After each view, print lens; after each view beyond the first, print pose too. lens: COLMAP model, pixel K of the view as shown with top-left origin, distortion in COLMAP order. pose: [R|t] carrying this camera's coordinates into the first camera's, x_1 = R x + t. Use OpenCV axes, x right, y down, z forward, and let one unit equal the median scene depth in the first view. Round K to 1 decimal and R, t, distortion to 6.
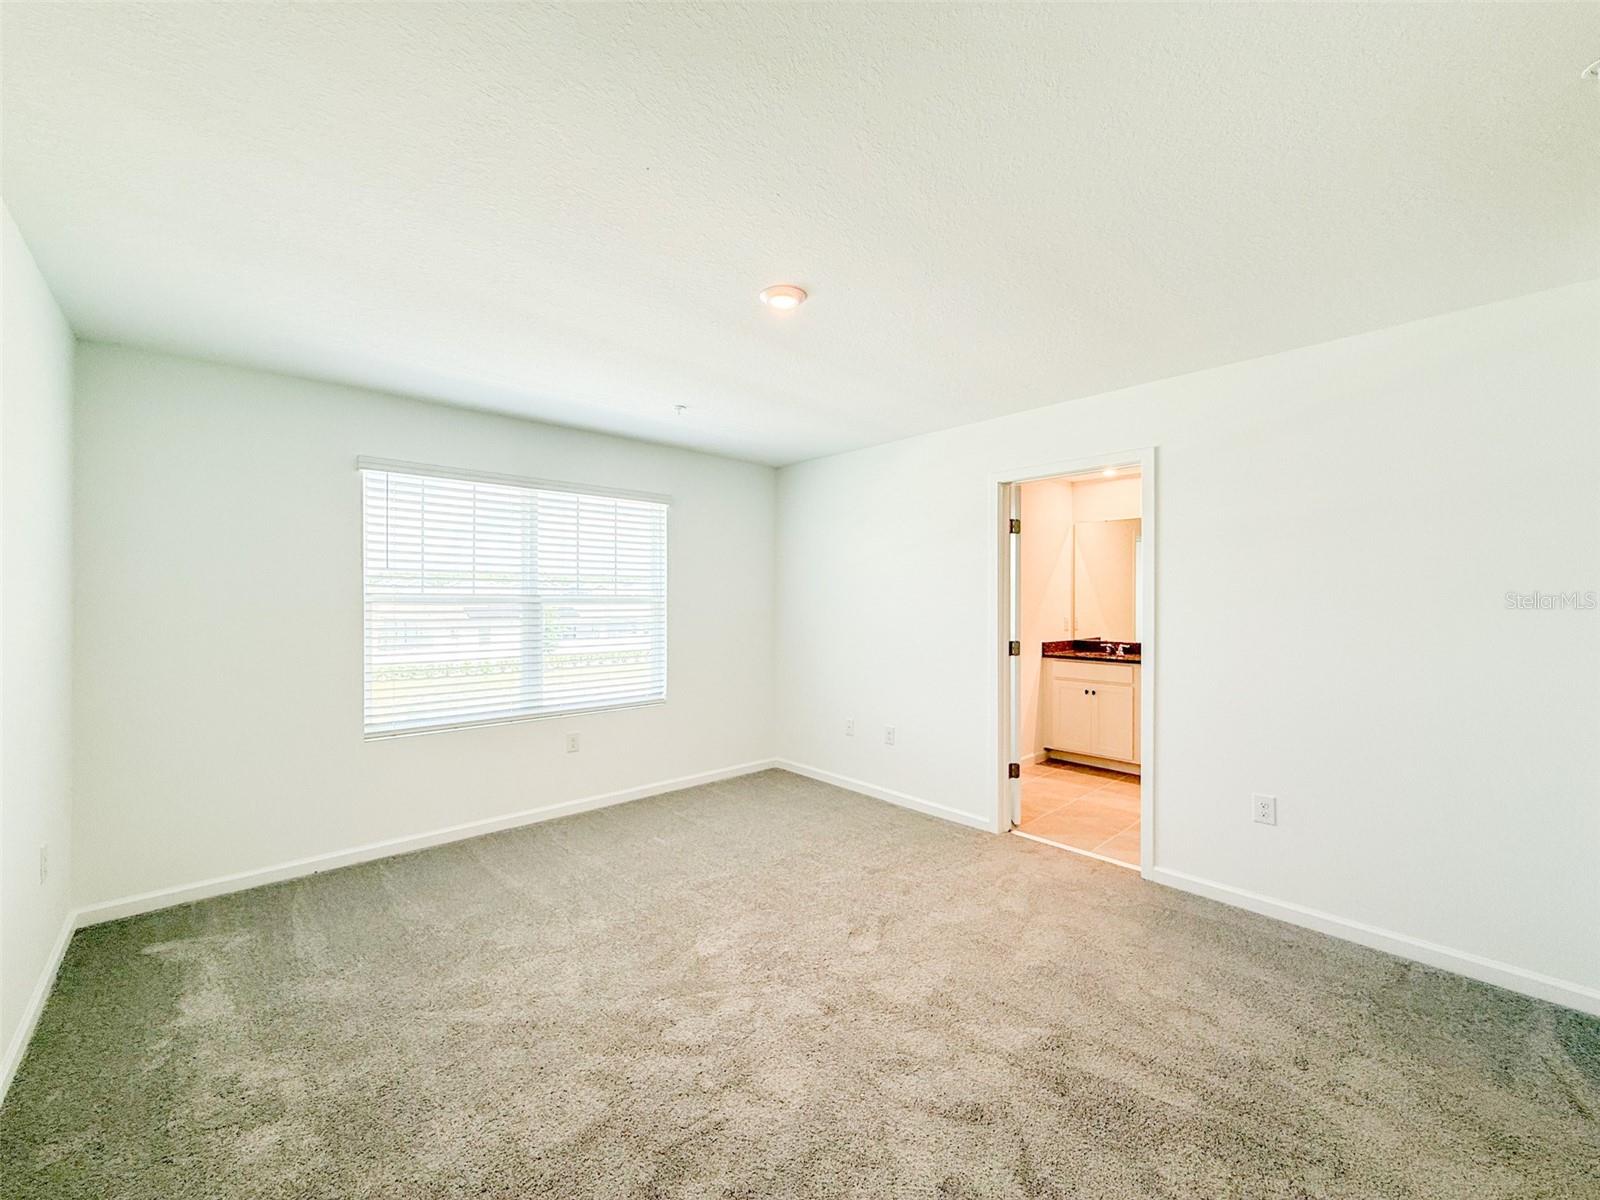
lens RADIAL K [[649.1, 0, 759.5], [0, 649.1, 599.3], [0, 0, 1]] dist [-0.002532, 0.000806]
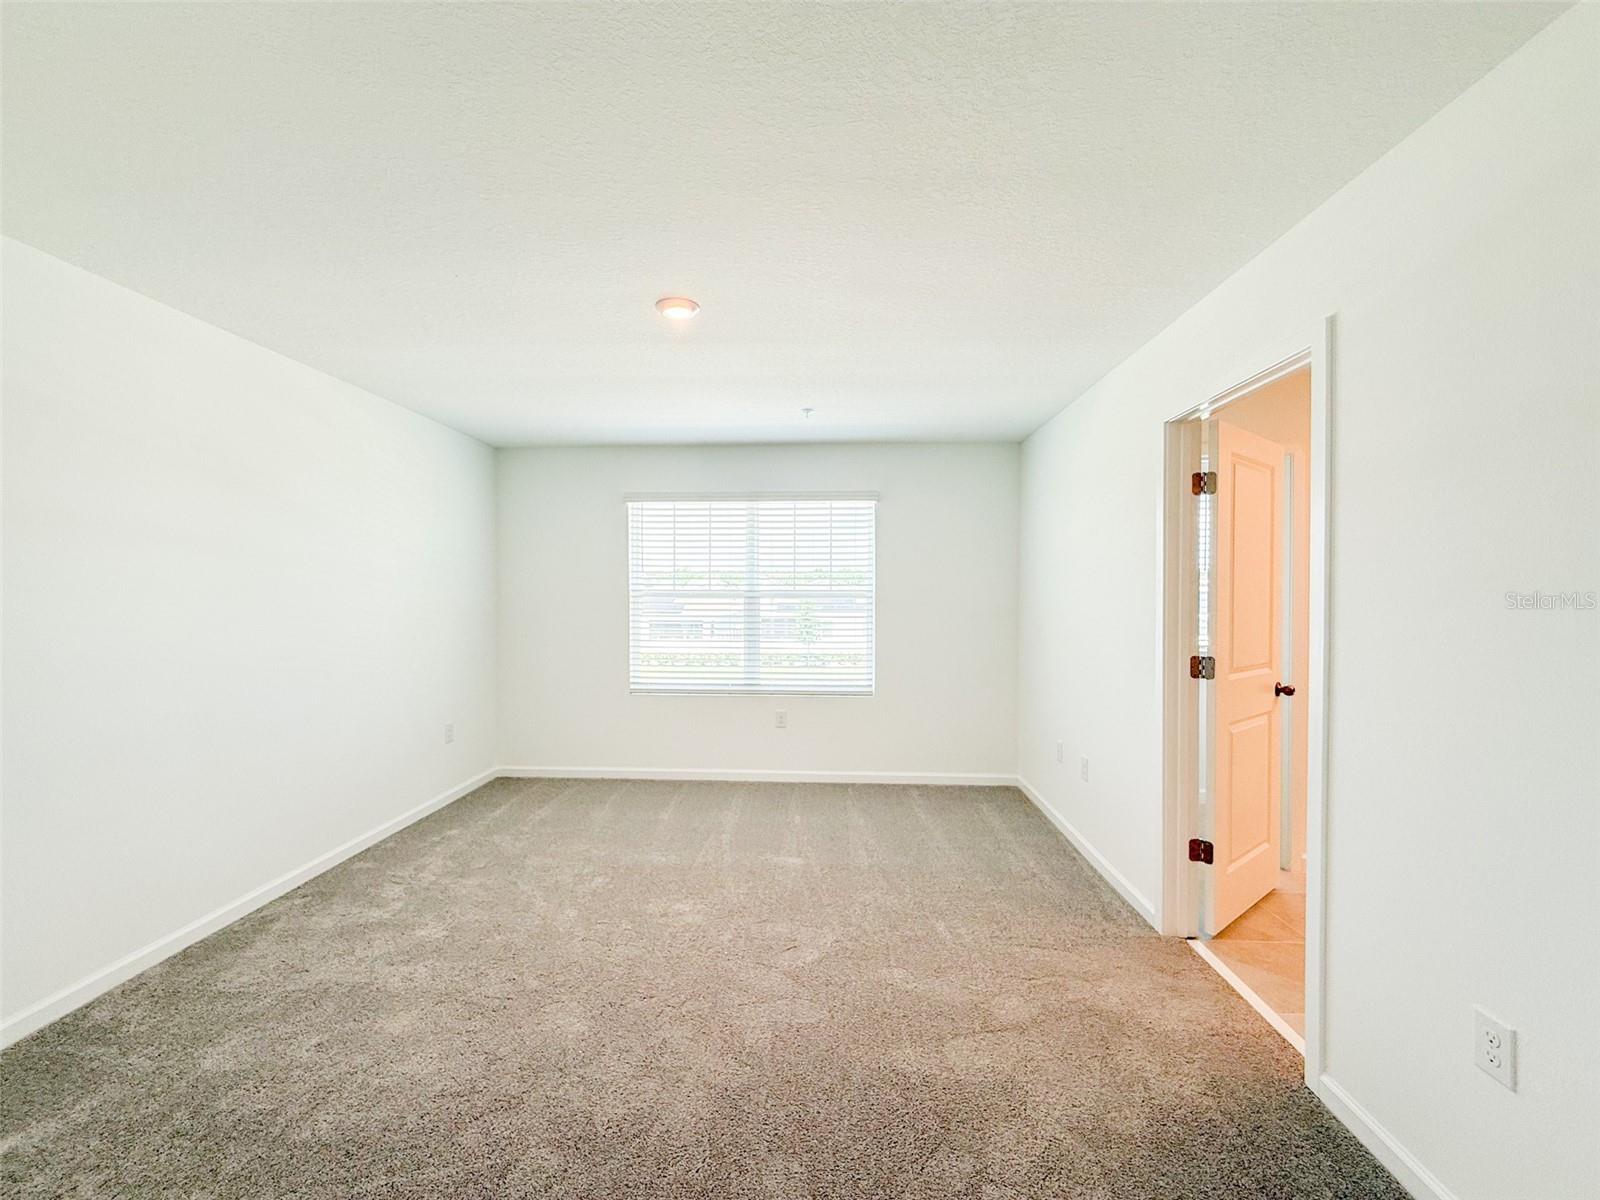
lens RADIAL K [[649.1, 0, 821.4], [0, 649.1, 594.9], [0, 0, 1]] dist [-0.002532, 0.000806]
pose [[0.702719, 0.000755, -0.711467, 0.608120], [-0.000270, 1.000000, 0.000794, 0.000809], [0.711468, -0.000366, 0.702719, 0.263558]]
